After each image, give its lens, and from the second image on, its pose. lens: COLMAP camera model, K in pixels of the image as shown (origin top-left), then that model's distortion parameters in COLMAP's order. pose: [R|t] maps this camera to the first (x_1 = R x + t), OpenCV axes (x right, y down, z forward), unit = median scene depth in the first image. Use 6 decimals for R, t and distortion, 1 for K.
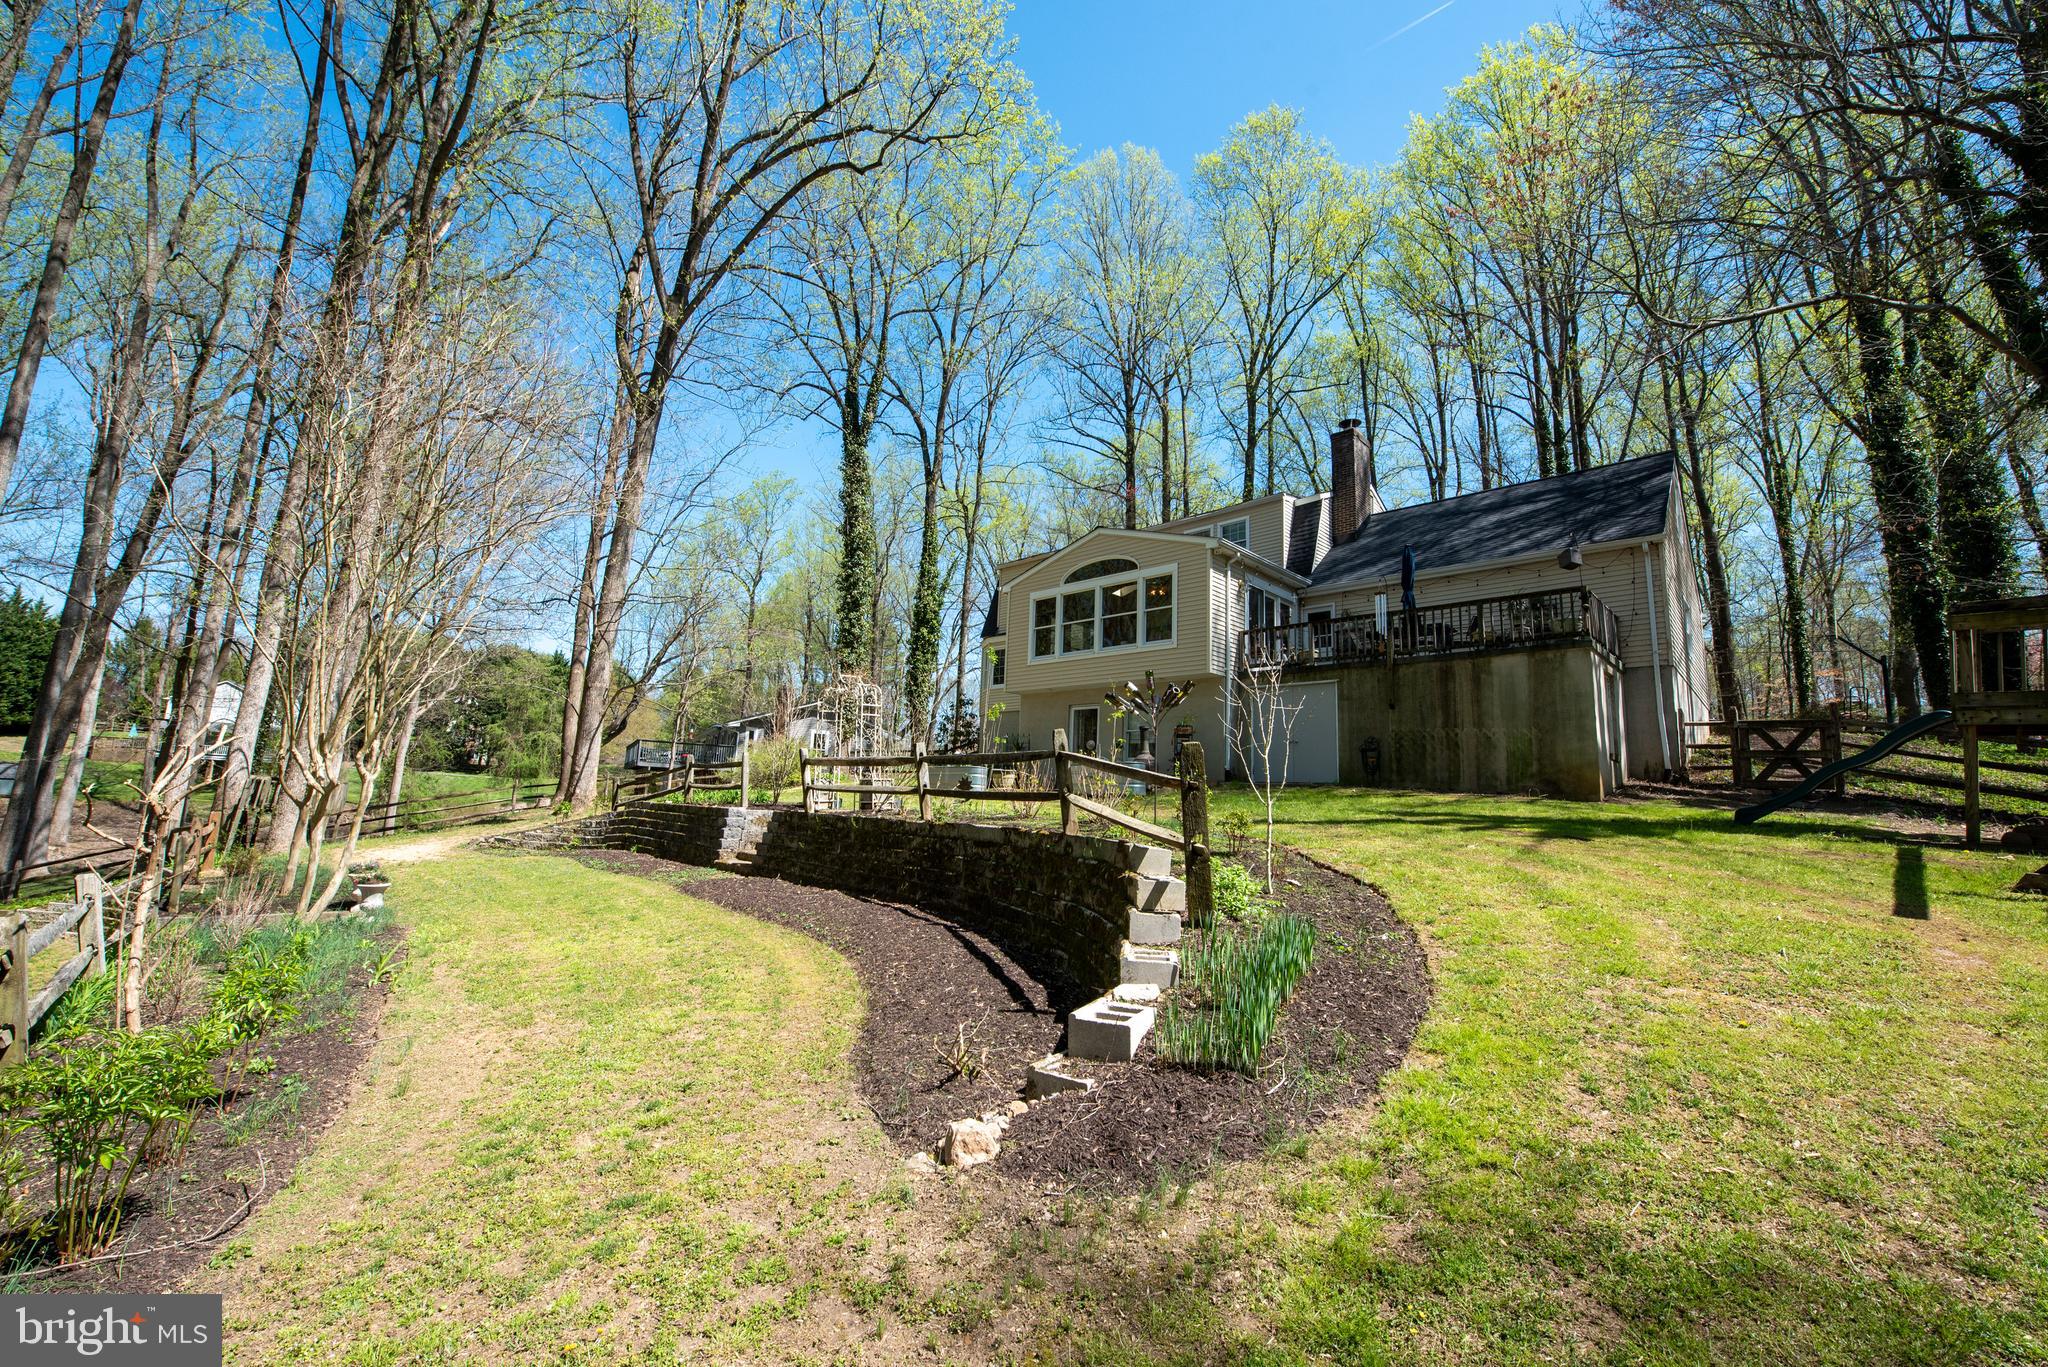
lens RADIAL K [[813.5, 0, 1024.0], [0, 813.5, 683.5], [0, 0, 1]] dist [-0.018419, -0.000135]
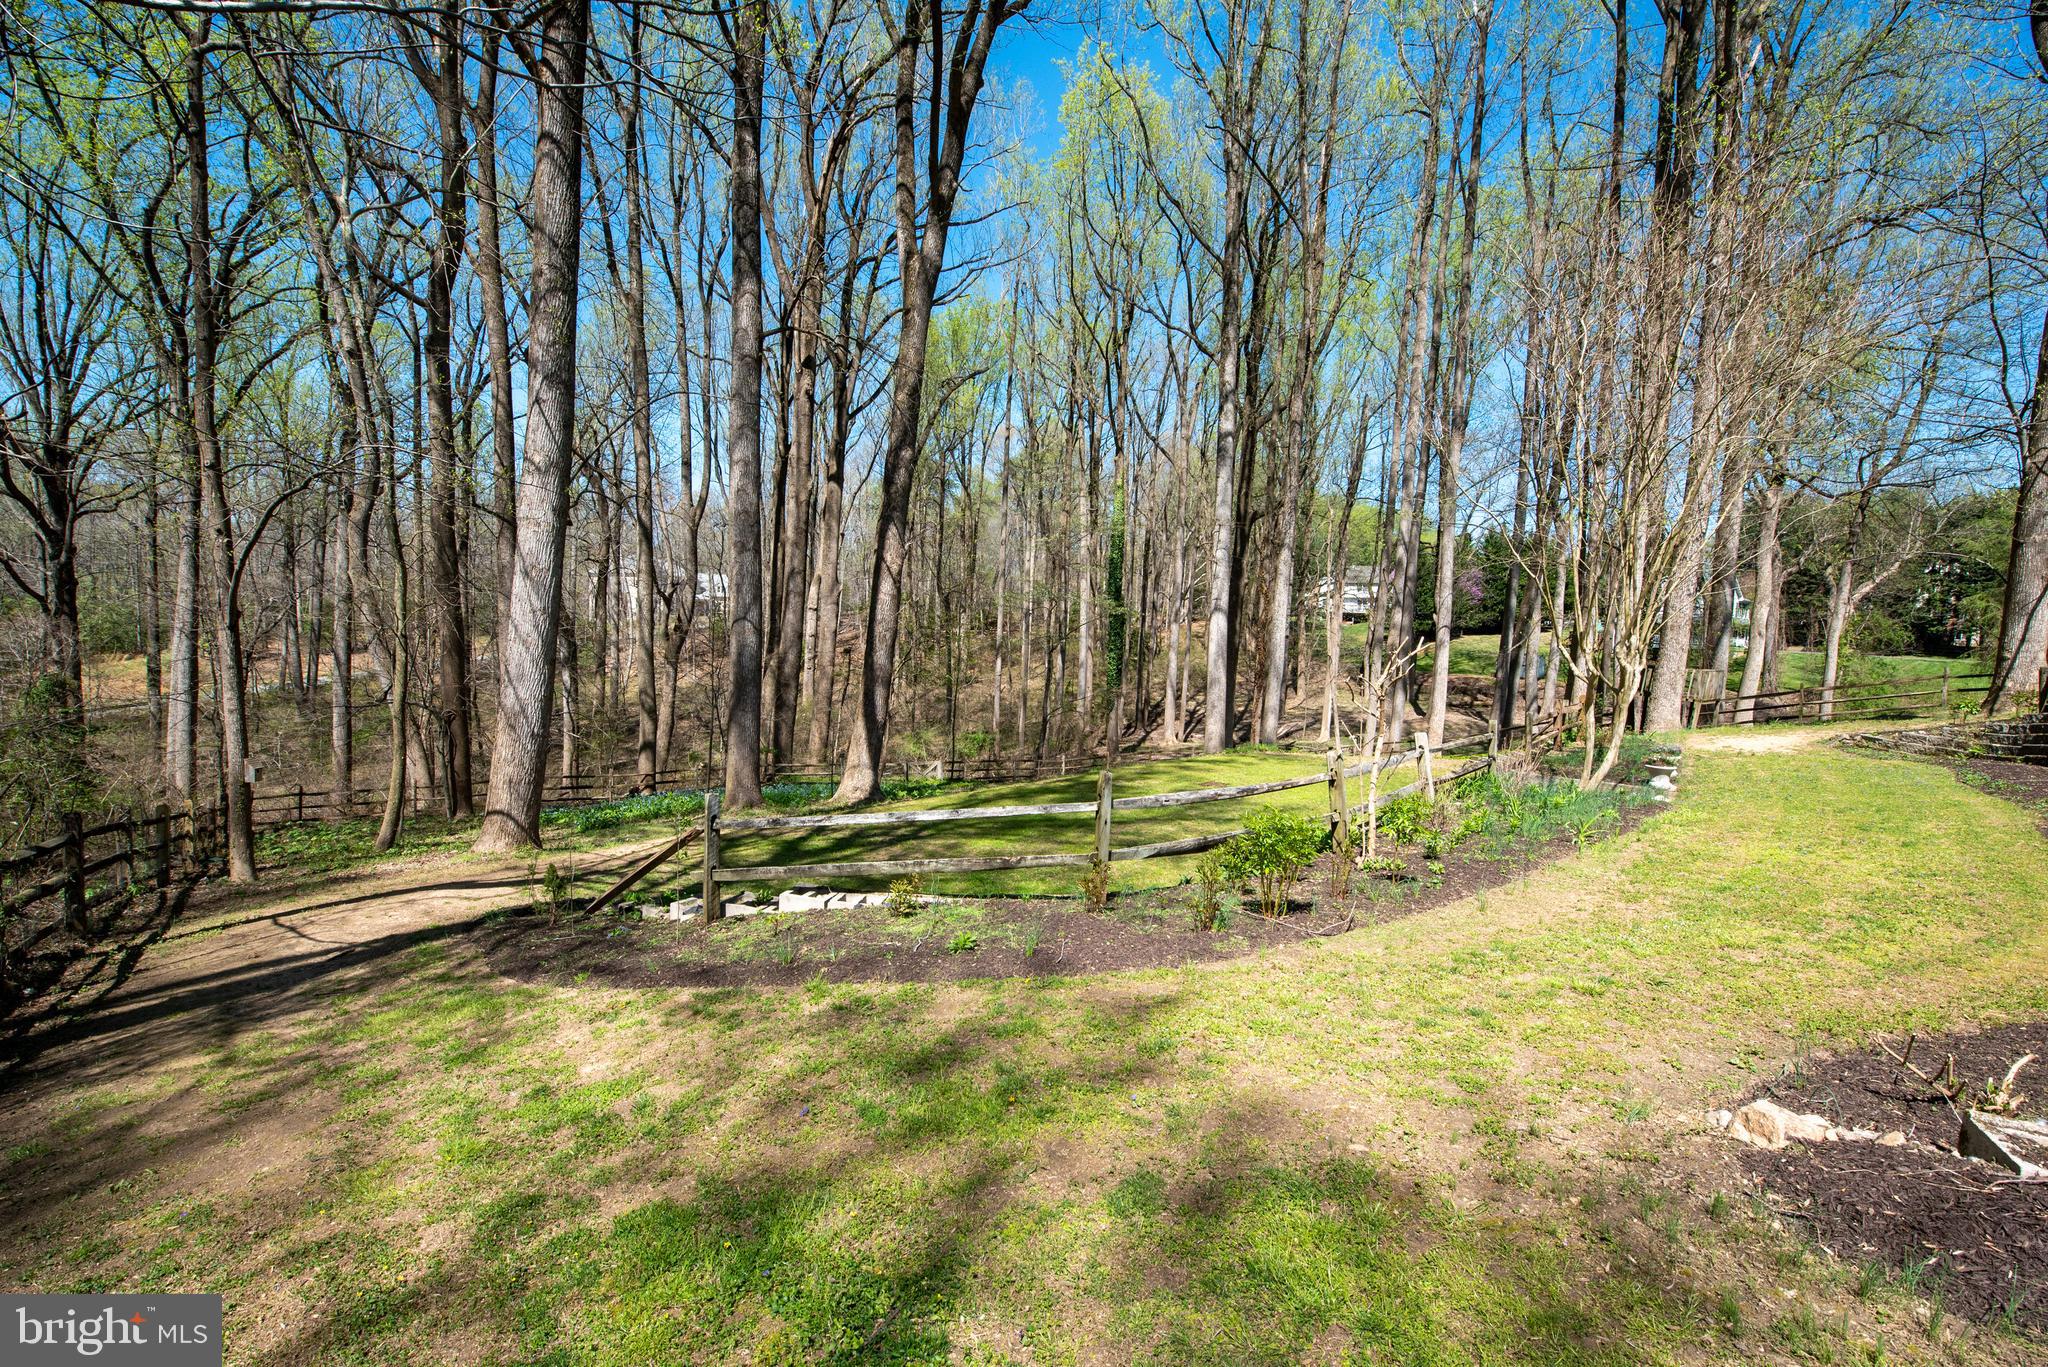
lens RADIAL K [[803.1, 0, 1024.0], [0, 803.1, 683.5], [0, 0, 1]] dist [-0.016626, -0.000079]
pose [[0.107435, 0.025406, -0.993887, 0.312951], [0.115290, 0.992611, 0.037836, -0.000700], [0.987505, -0.118650, 0.103712, 0.104121]]
